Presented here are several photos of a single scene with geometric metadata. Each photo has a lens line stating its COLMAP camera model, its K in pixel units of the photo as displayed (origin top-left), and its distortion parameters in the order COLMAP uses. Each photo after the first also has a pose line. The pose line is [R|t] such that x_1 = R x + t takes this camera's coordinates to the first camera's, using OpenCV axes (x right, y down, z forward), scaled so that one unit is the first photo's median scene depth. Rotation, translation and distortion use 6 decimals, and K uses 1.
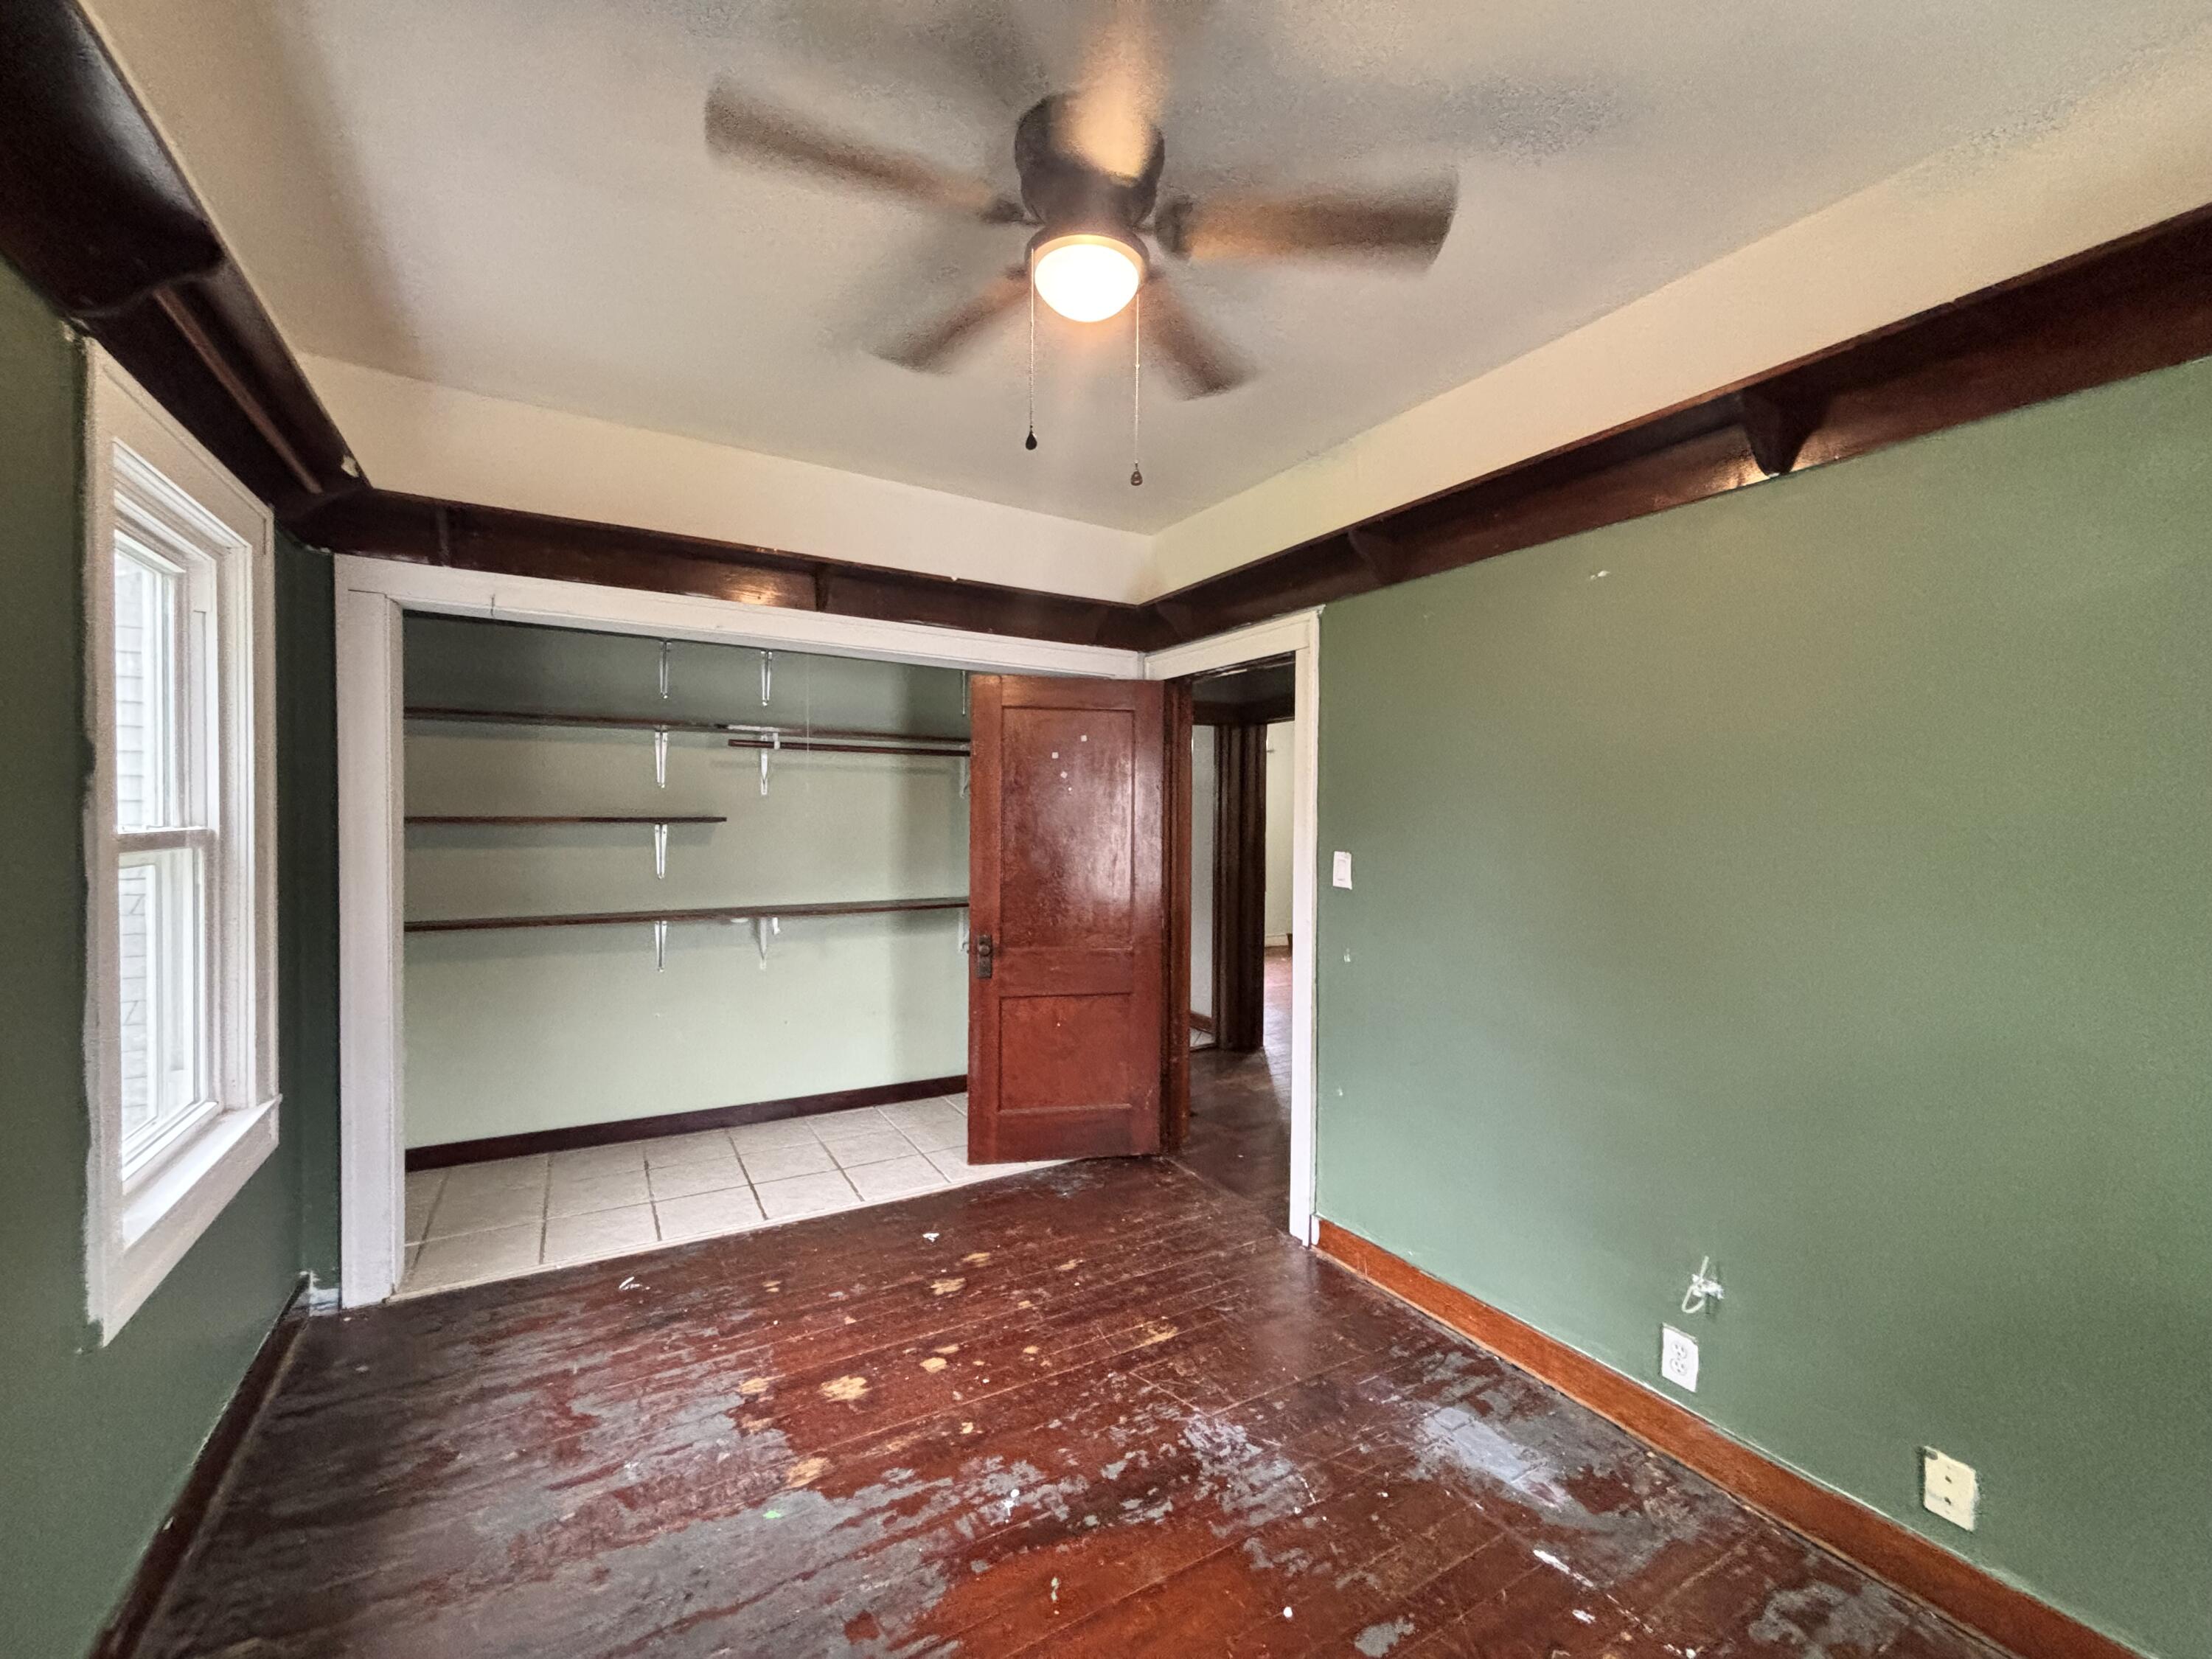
lens RADIAL K [[908.2, 0, 1110.6], [0, 908.2, 817.9], [0, 0, 1]] dist [-0.003384, 0.004402]
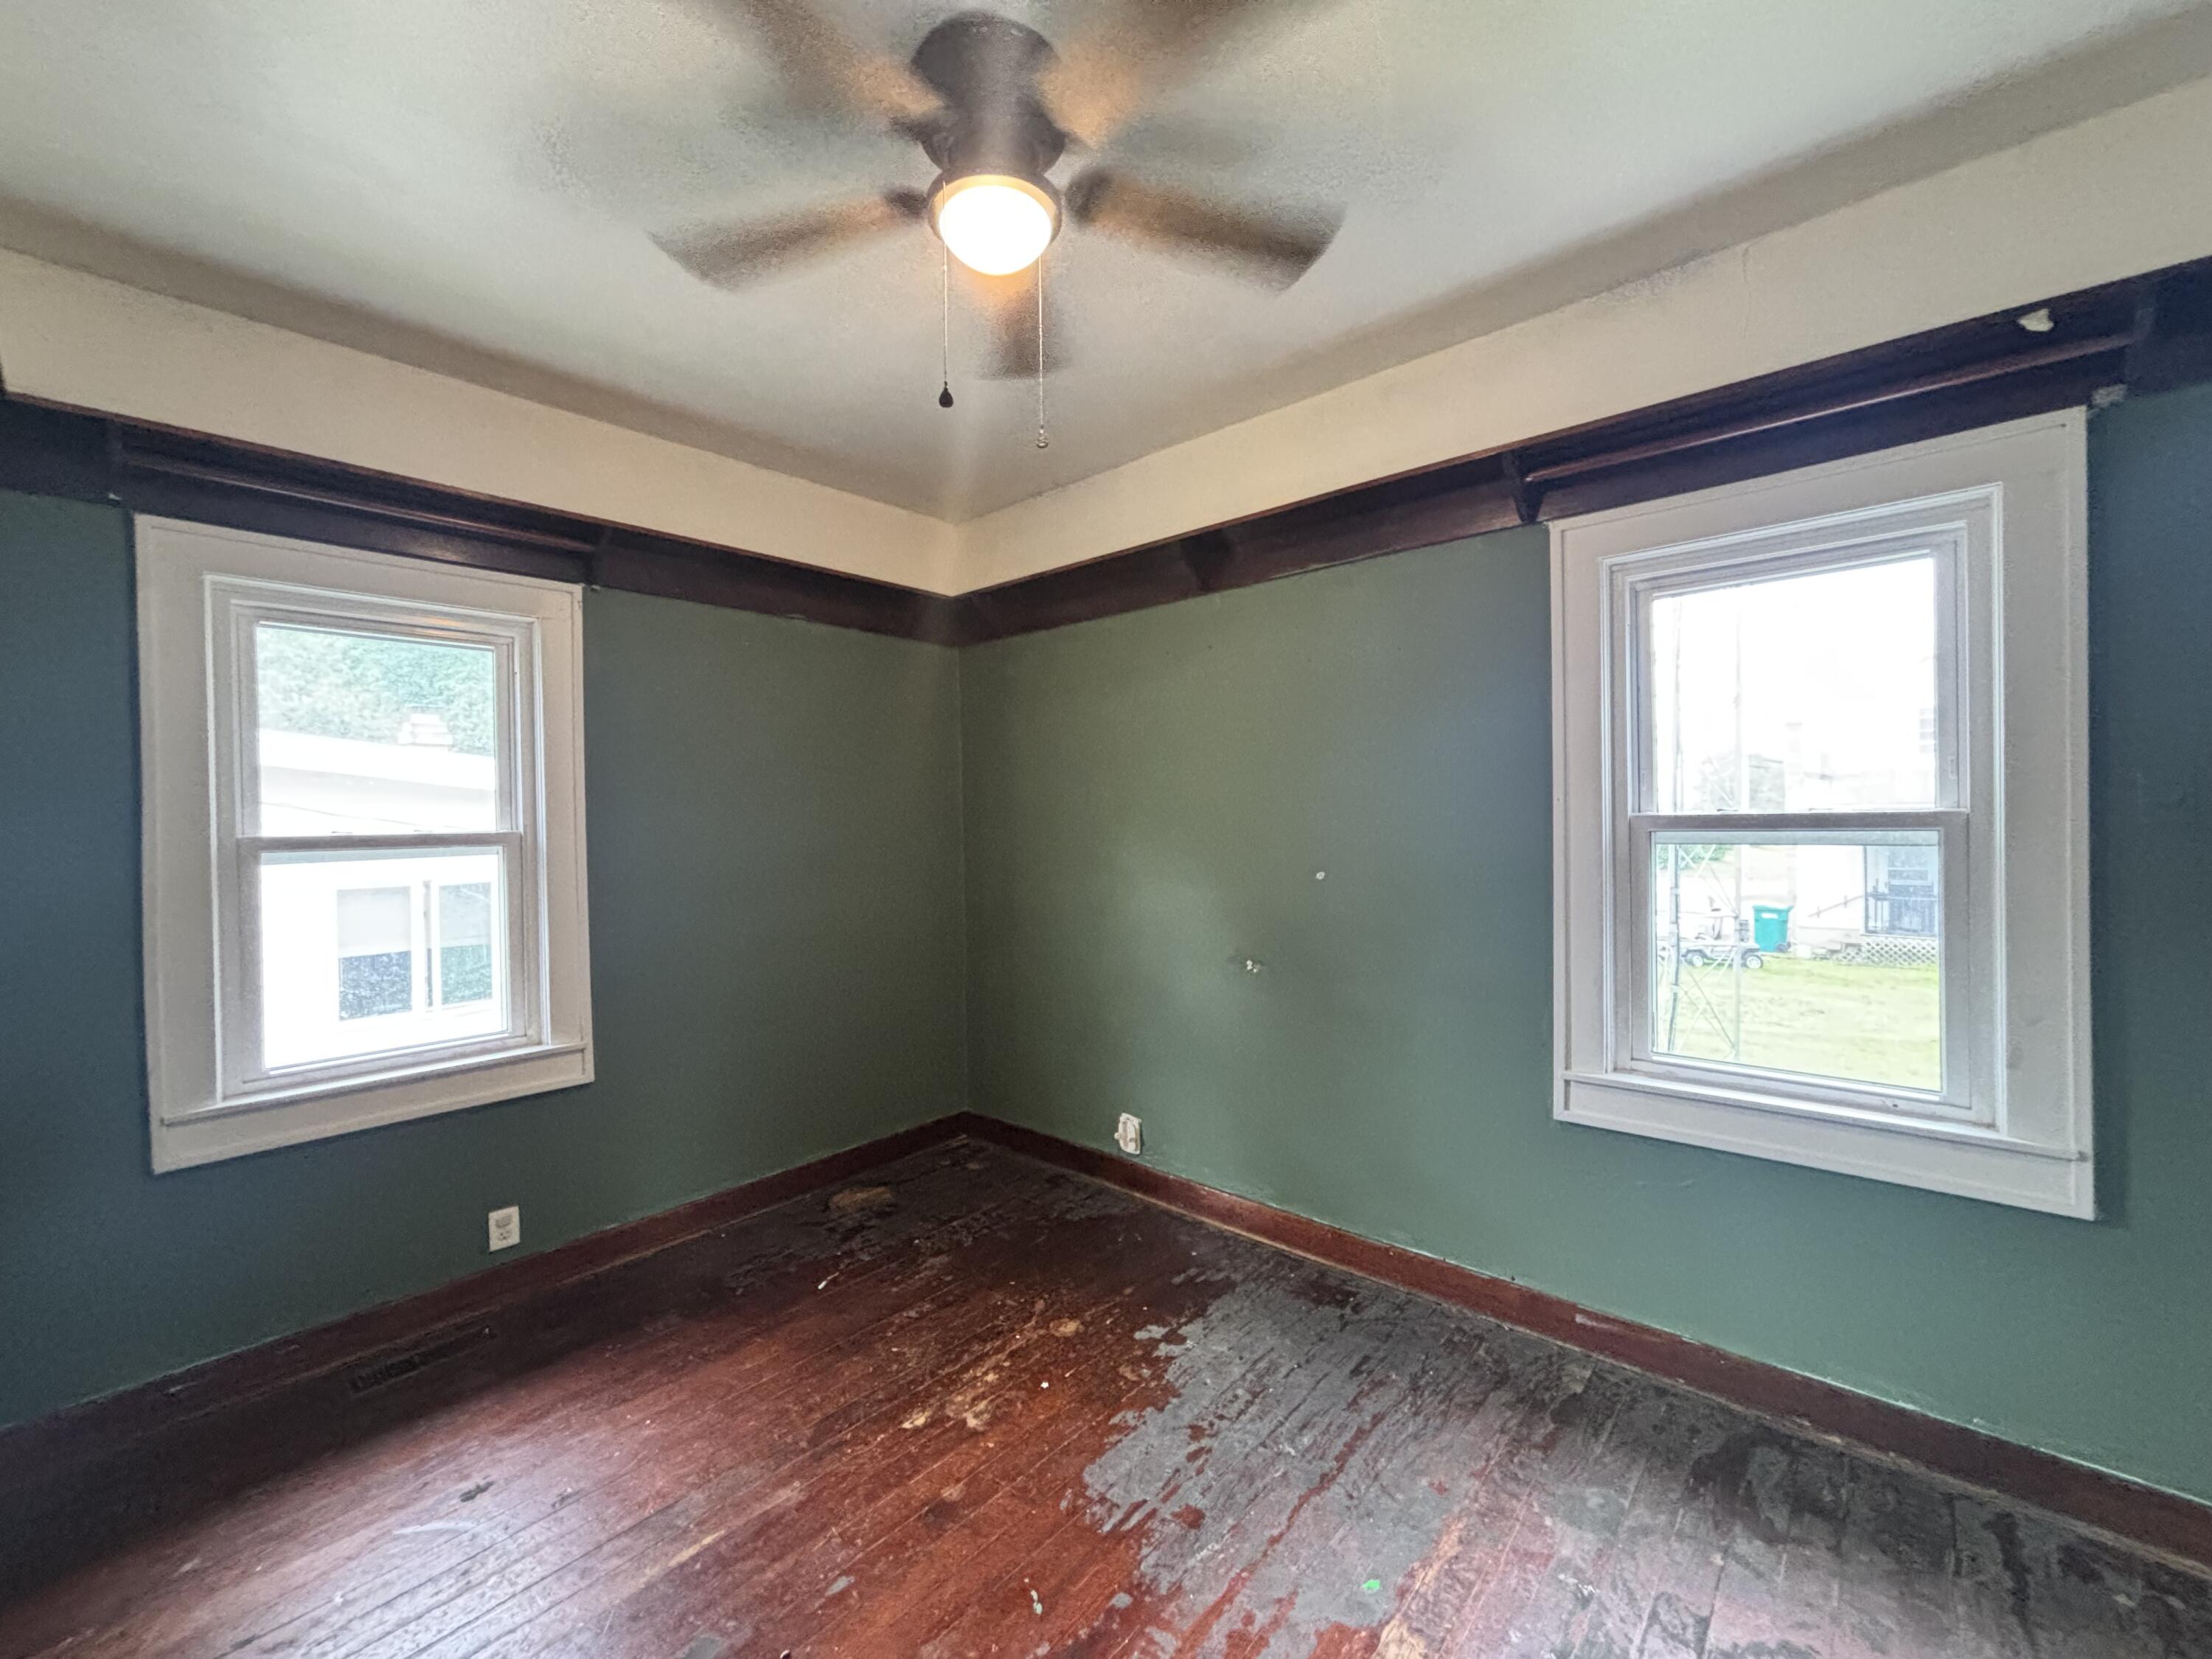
lens RADIAL K [[908.2, 0, 1111.6], [0, 908.2, 833.5], [0, 0, 1]] dist [-0.003384, 0.004402]
pose [[-0.954832, 0.004939, -0.297104, 0.099118], [0.001587, 0.999932, 0.011524, 0.016927], [0.297141, 0.010532, -0.954776, 1.336109]]
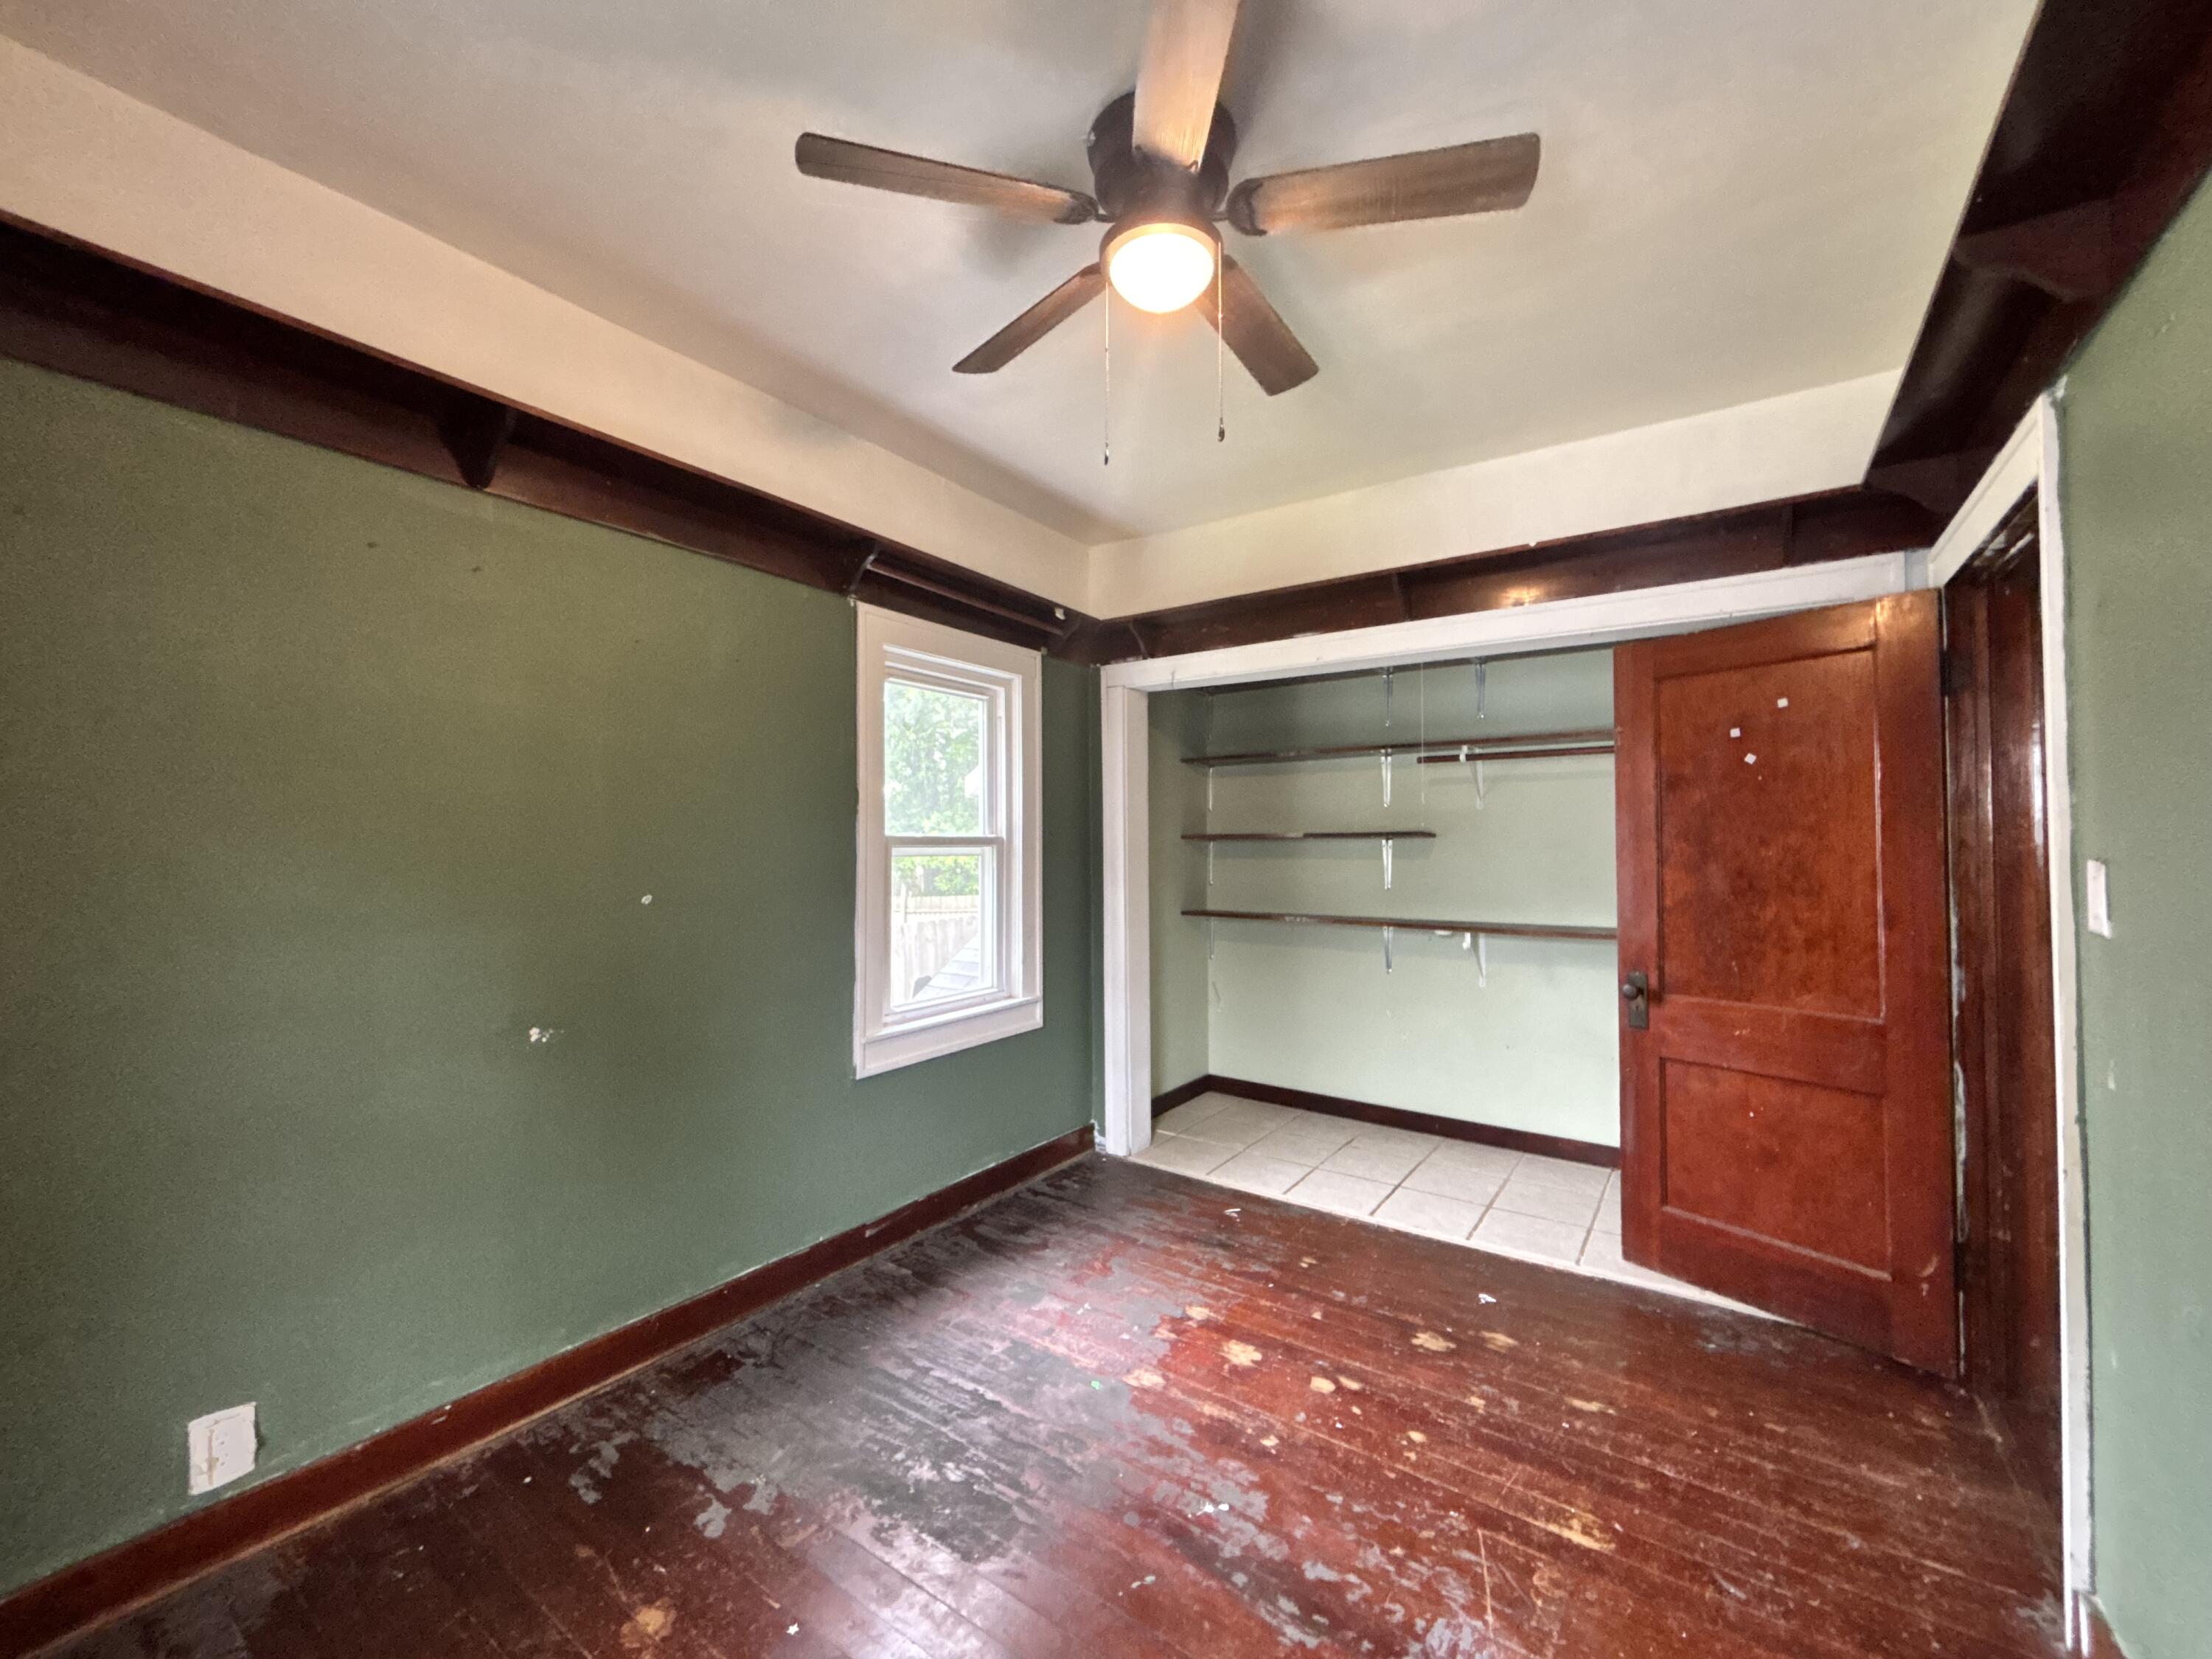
lens RADIAL K [[908.2, 0, 1107.7], [0, 908.2, 835.4], [0, 0, 1]] dist [-0.003384, 0.004402]
pose [[0.411892, -0.020712, -0.910997, 0.583987], [0.003782, 0.999772, -0.021021, 0.036846], [0.911225, 0.005213, 0.411876, 0.381417]]
